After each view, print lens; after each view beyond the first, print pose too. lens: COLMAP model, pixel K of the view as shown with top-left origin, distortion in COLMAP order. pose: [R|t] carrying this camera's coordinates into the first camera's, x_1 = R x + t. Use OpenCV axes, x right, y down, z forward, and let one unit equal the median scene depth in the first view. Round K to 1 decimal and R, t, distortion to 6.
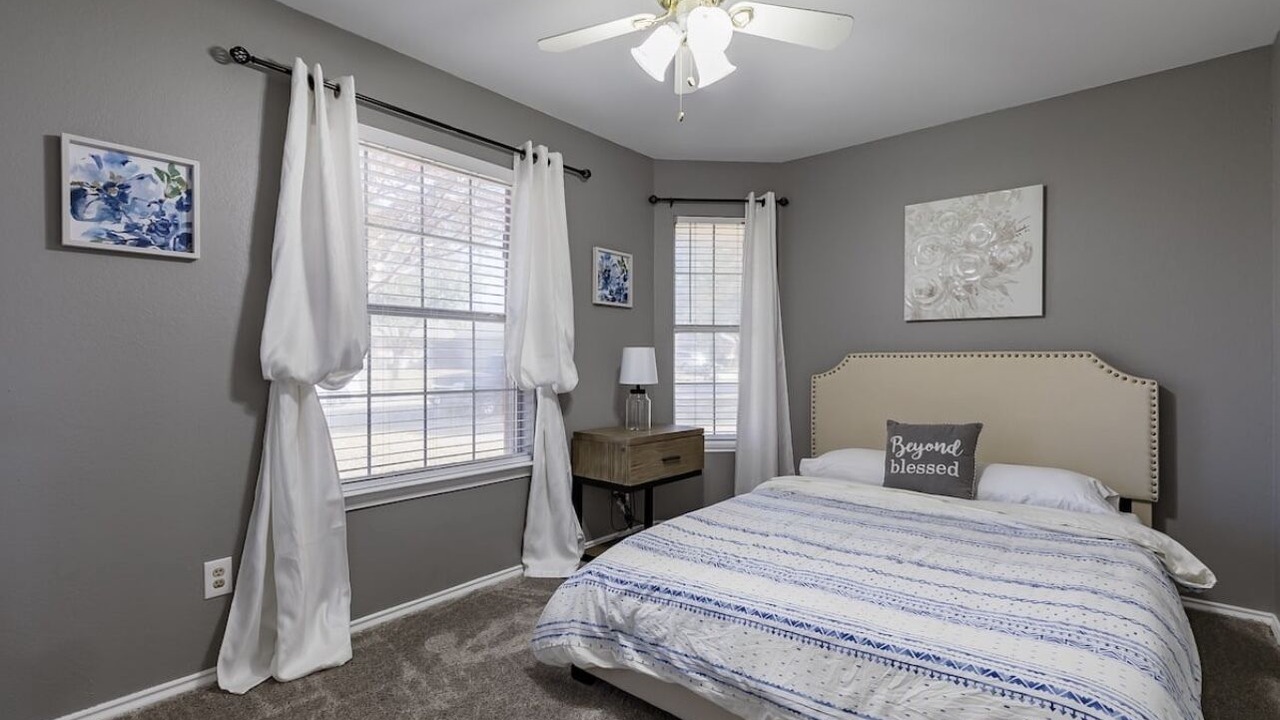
lens RADIAL K [[588.1, 0, 635.4], [0, 588.1, 344.8], [0, 0, 1]] dist [-0.000547, -0.000512]
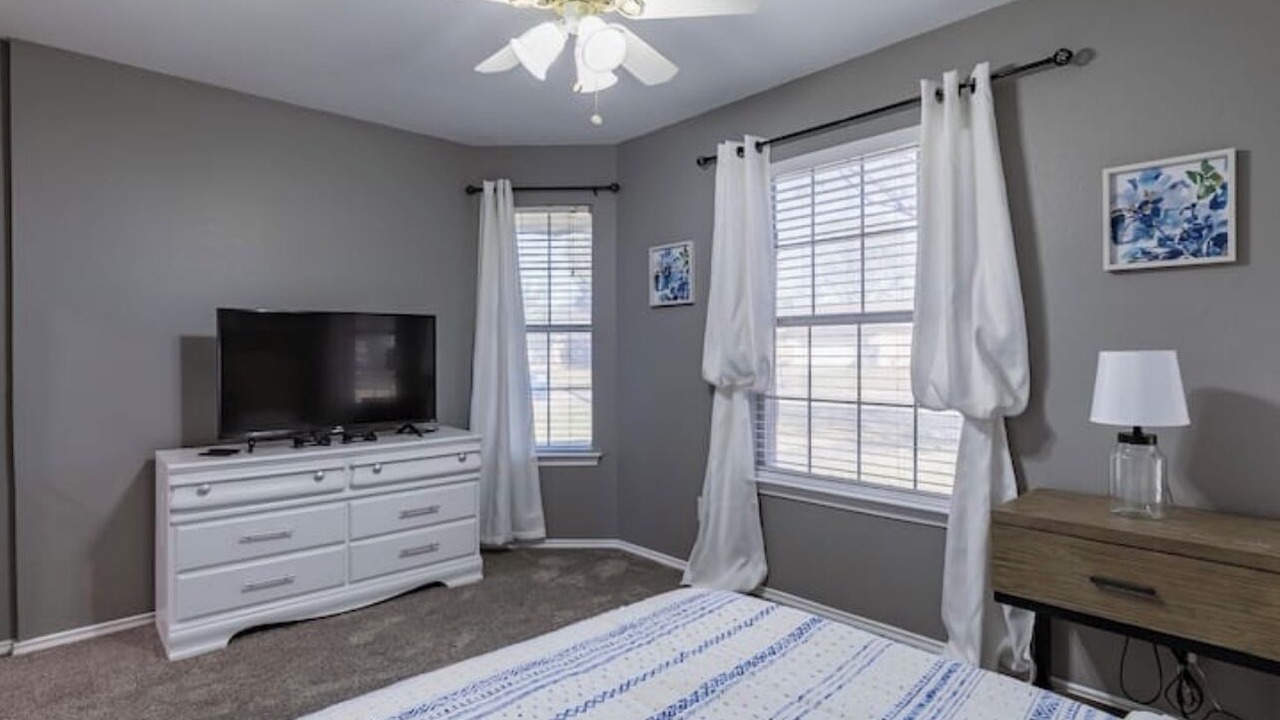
lens RADIAL K [[580.1, 0, 640.8], [0, 580.1, 365.9], [0, 0, 1]] dist [-0.002916, -0.000961]
pose [[-0.091637, 0.000818, -0.995792, 0.185865], [0.003272, 0.999995, 0.000520, 0.005981], [0.995787, -0.003210, -0.091639, 0.223162]]
